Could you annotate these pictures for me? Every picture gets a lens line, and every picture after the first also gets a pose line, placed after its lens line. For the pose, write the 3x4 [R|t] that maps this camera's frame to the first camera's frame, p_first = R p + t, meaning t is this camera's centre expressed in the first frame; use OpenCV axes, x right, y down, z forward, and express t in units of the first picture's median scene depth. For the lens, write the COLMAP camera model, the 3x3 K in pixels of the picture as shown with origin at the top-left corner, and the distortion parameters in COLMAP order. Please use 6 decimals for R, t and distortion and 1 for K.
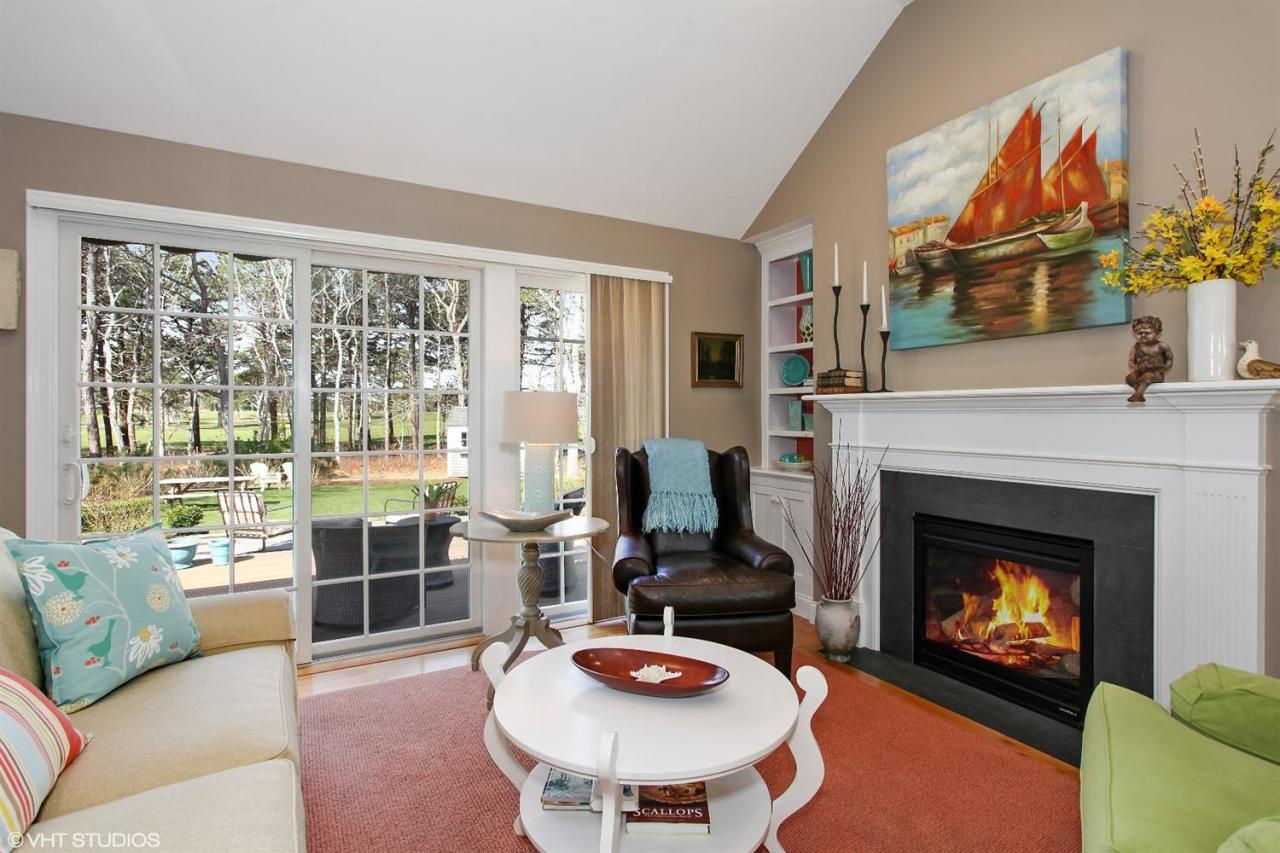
lens RADIAL K [[618.9, 0, 657.3], [0, 618.9, 404.9], [0, 0, 1]] dist [0.000009, -0.000592]
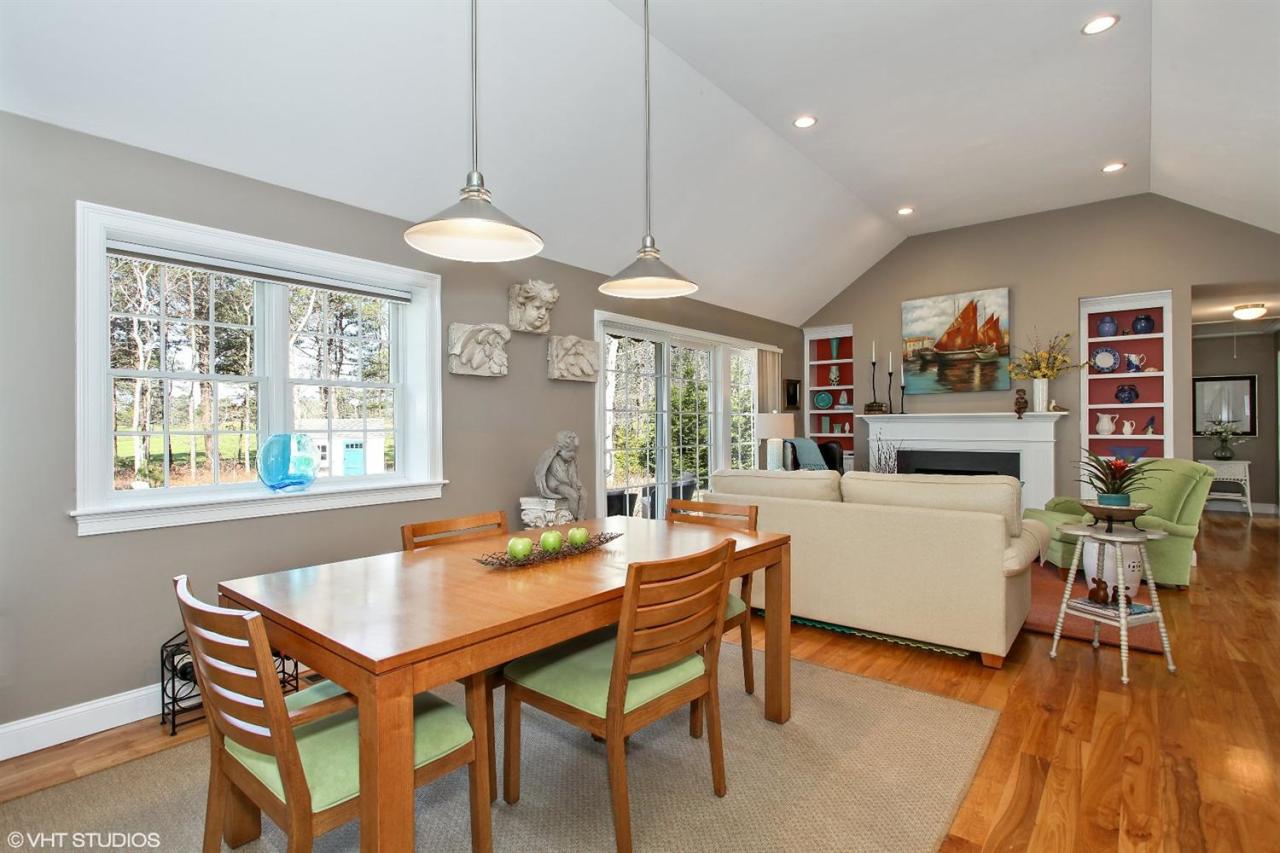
lens RADIAL K [[618.9, 0, 648.9], [0, 618.9, 422.6], [0, 0, 1]] dist [0.000009, -0.000592]
pose [[0.923250, 0.004875, 0.384168, -1.472709], [-0.006209, 0.999978, 0.002233, 0.013432], [-0.384149, -0.004447, 0.923260, -0.760933]]
